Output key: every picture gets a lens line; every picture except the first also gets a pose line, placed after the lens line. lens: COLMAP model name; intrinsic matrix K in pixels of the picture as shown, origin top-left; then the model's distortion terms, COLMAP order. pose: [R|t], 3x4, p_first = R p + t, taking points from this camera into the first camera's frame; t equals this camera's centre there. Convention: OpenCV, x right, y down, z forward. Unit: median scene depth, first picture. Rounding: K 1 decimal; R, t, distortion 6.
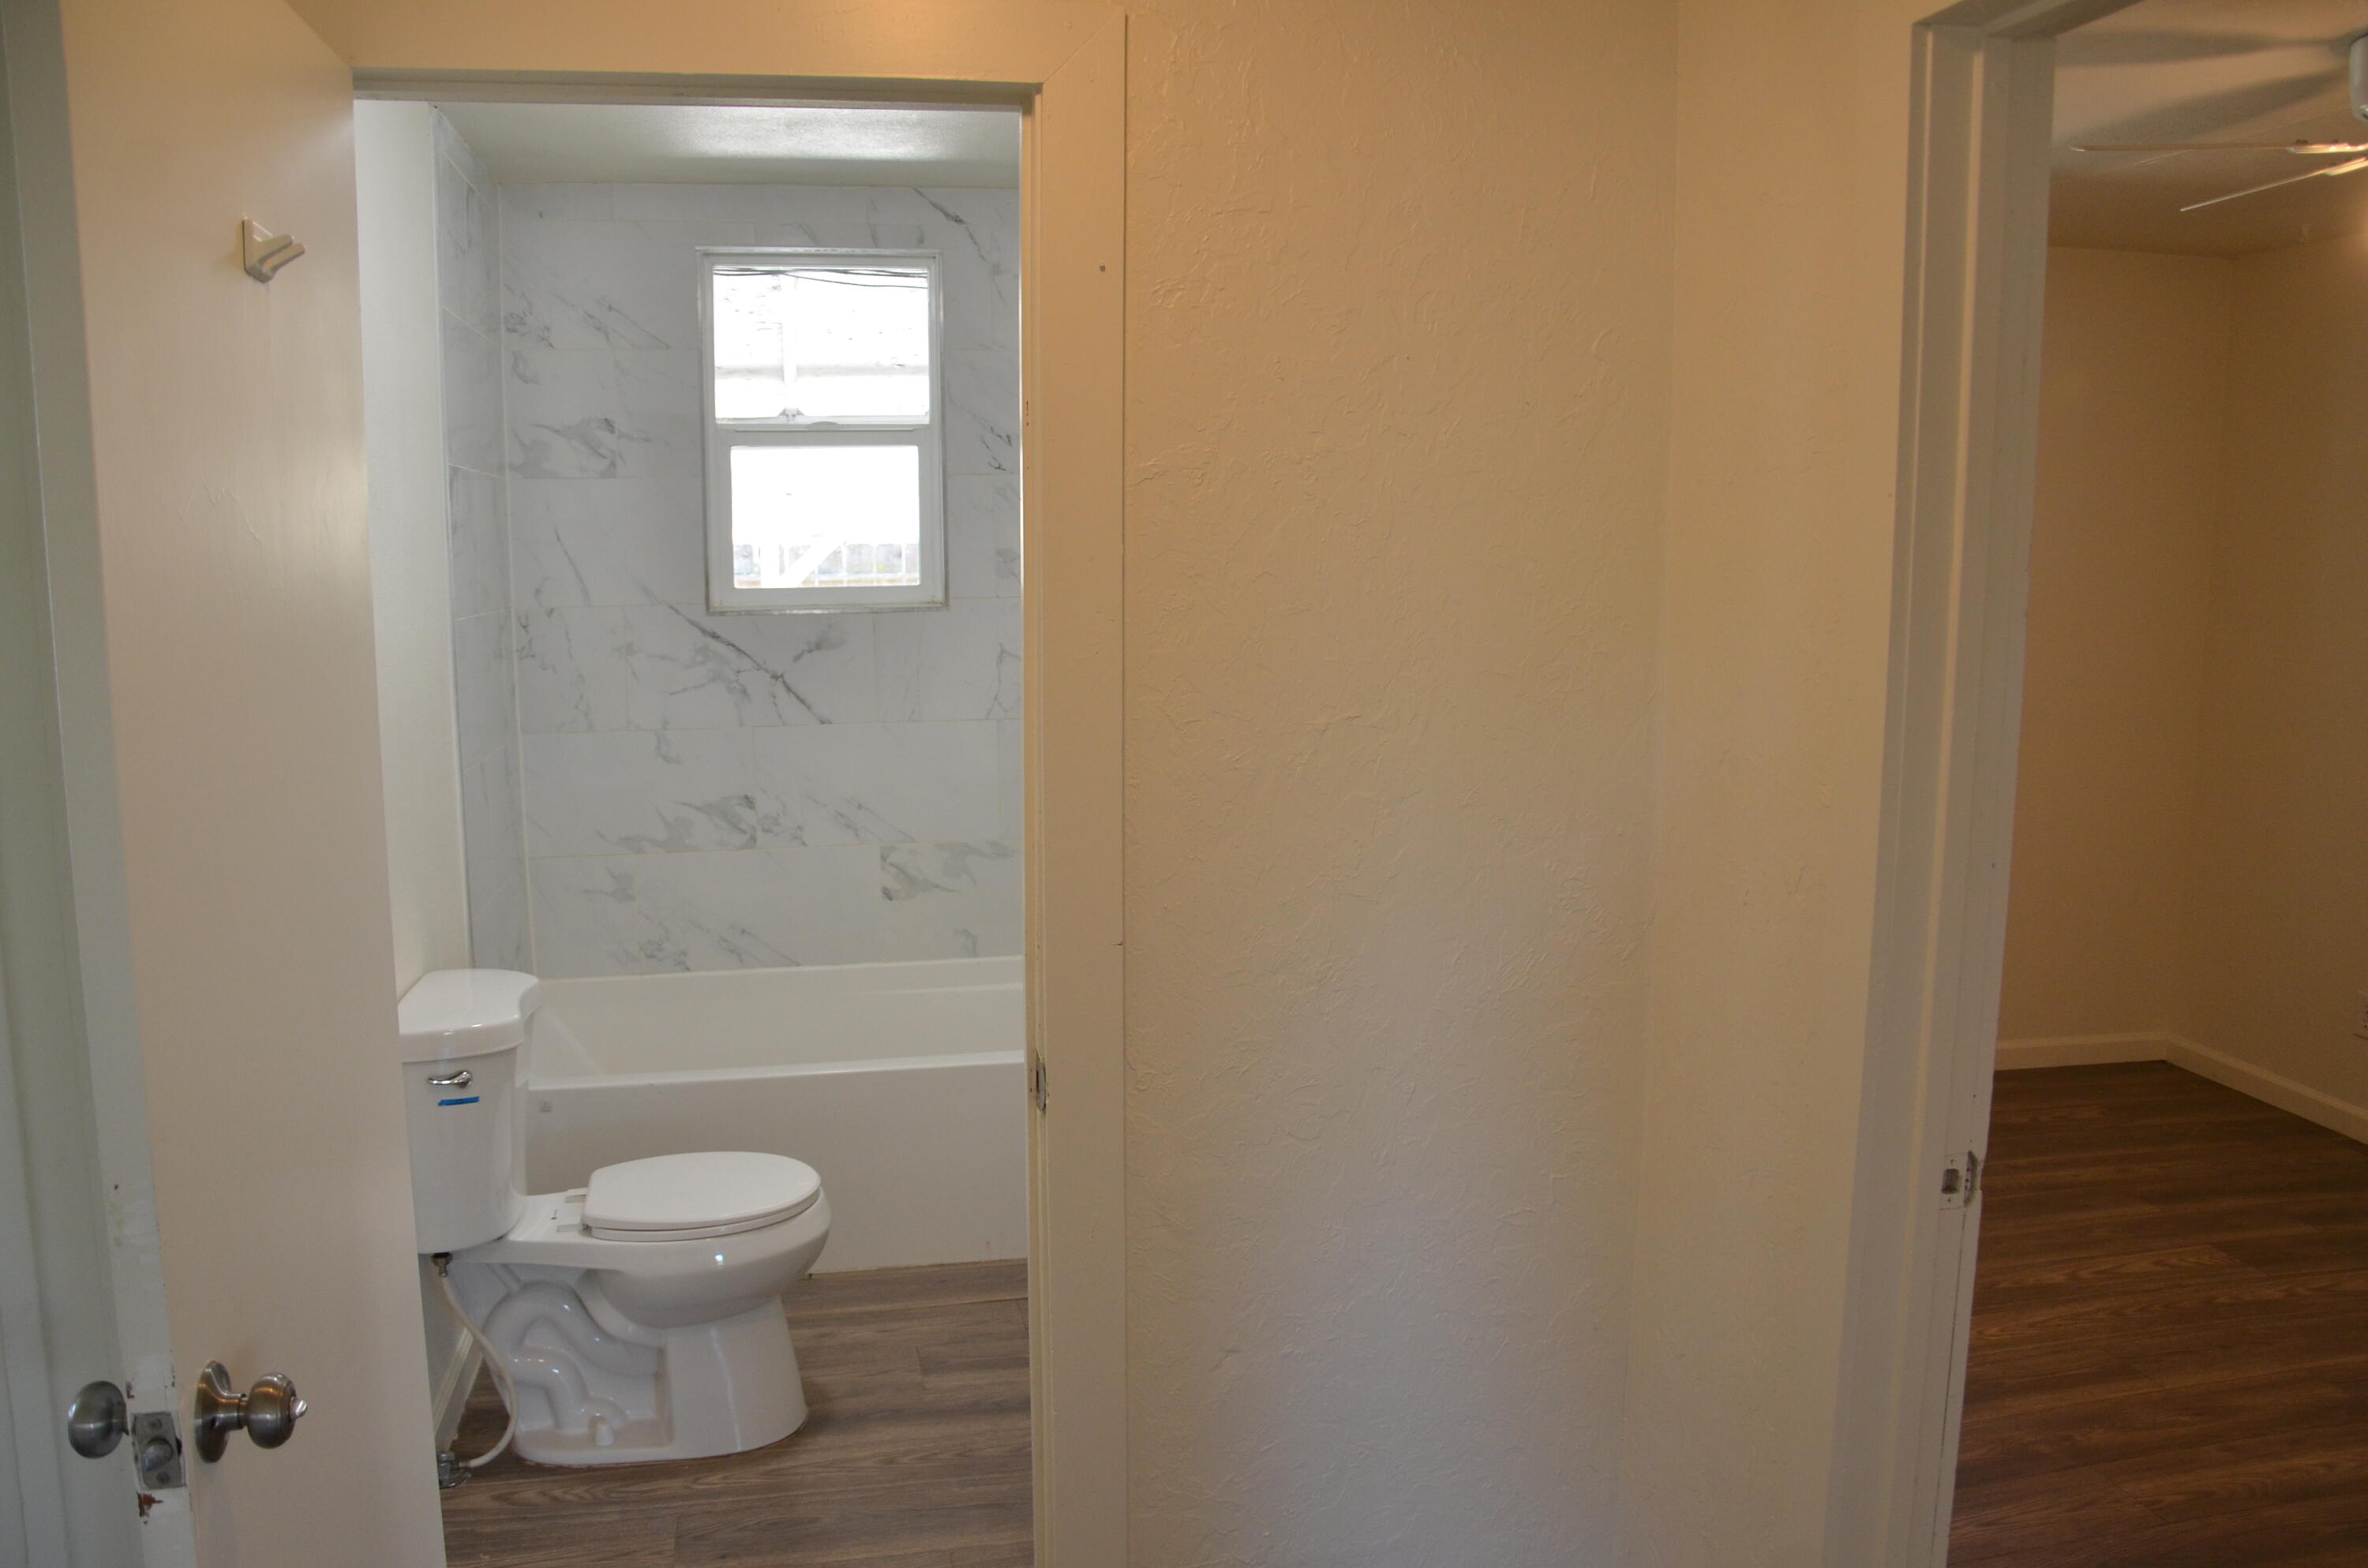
lens RADIAL K [[1890.8, 0, 1140.2], [0, 1890.8, 792.4], [0, 0, 1]] dist [-0.136390, 0.104979]
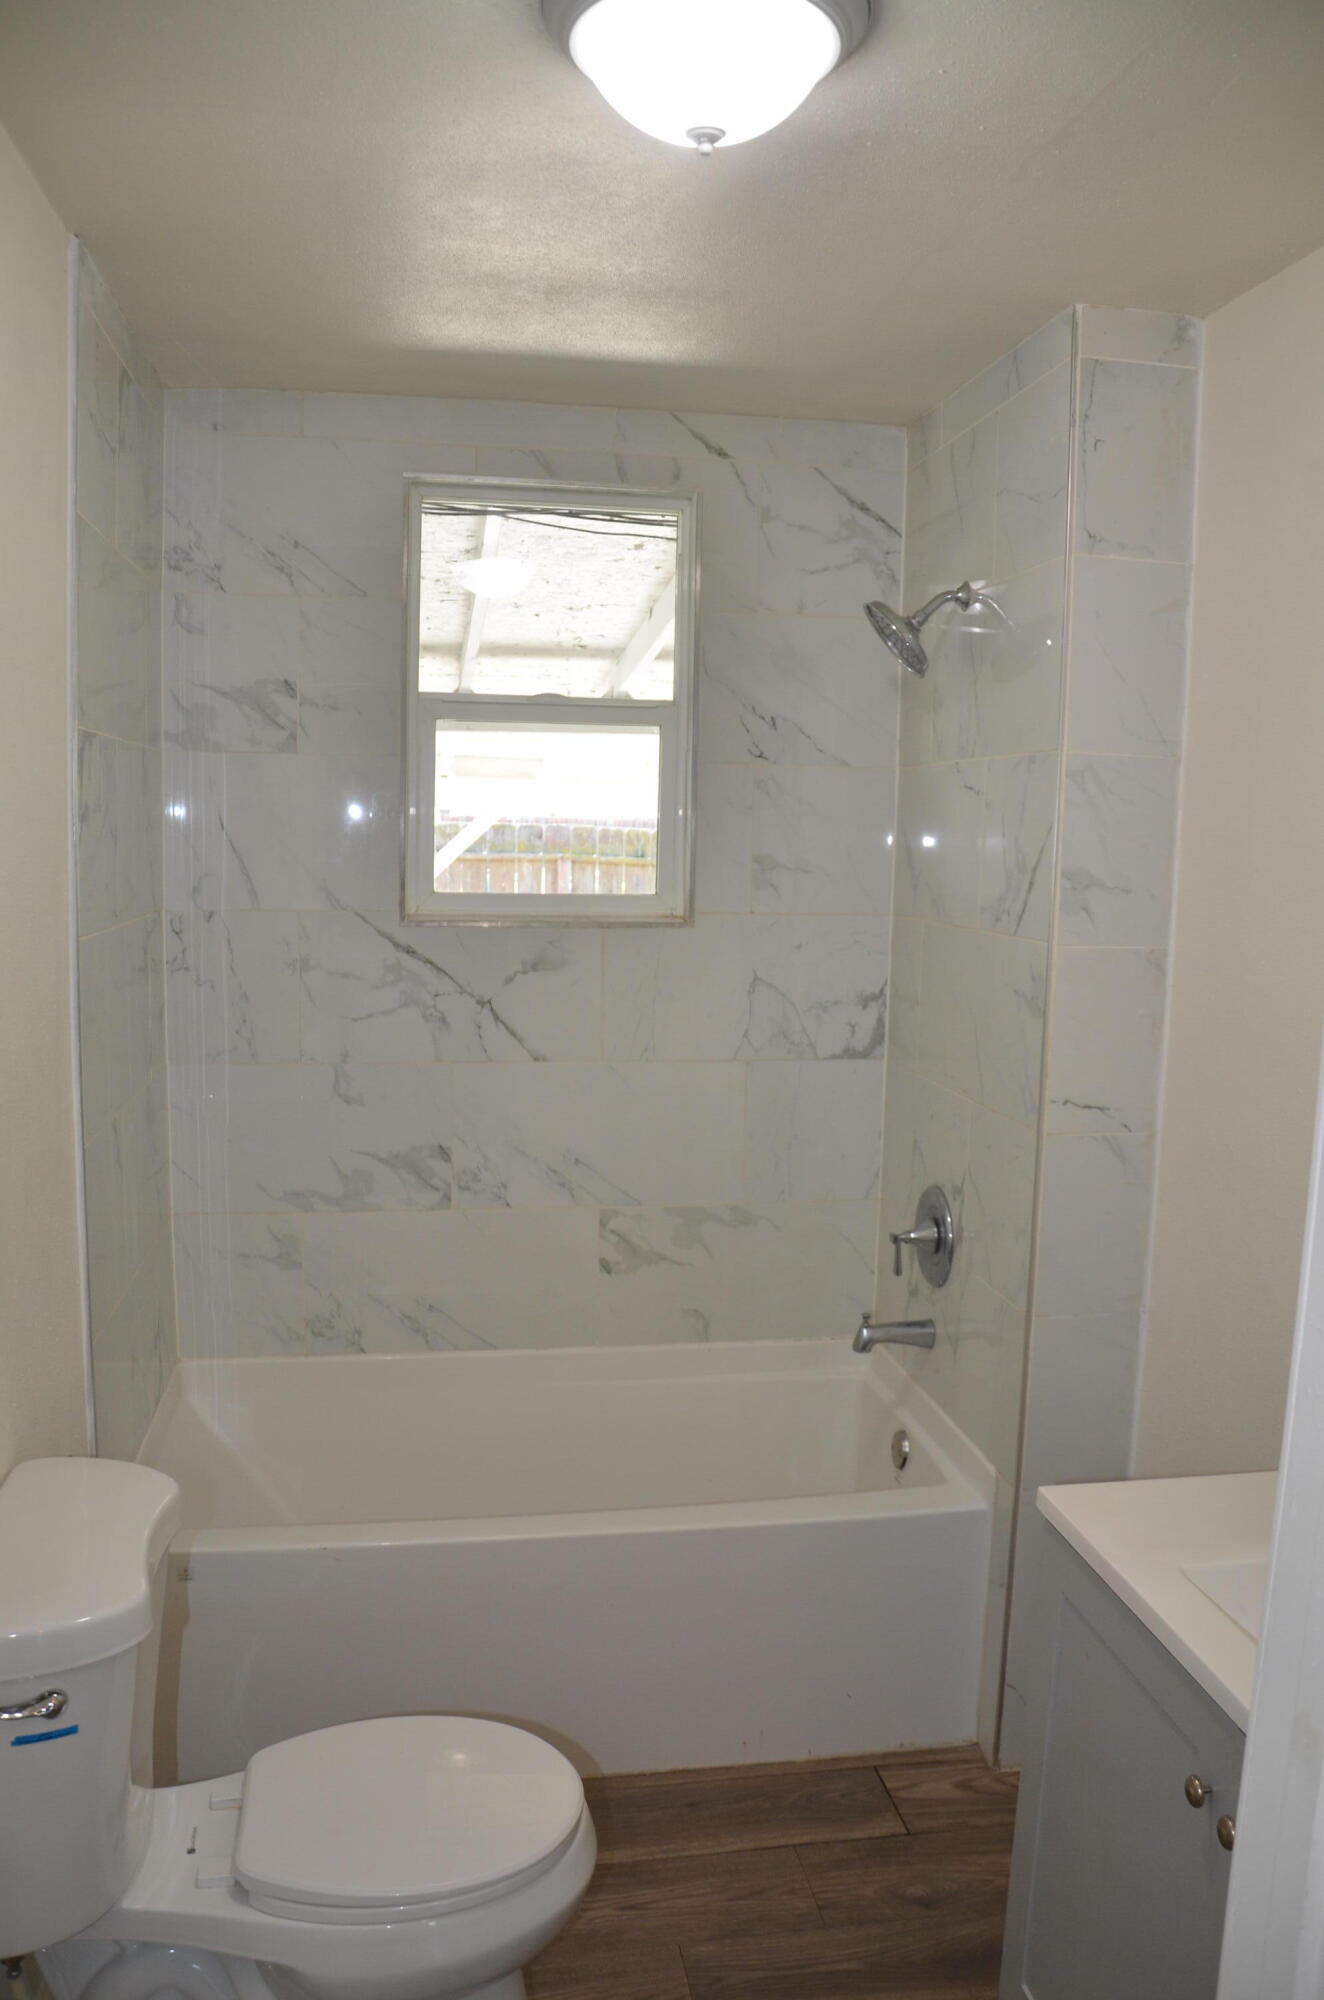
lens RADIAL K [[1597.2, 0, 659.7], [0, 1597.2, 1015.3], [0, 0, 1]] dist [-0.136390, 0.104979]
pose [[0.999159, 0.031997, -0.025637, -0.098798], [-0.032294, 0.999415, -0.011280, -0.050797], [0.025261, 0.012098, 0.999608, 0.309407]]
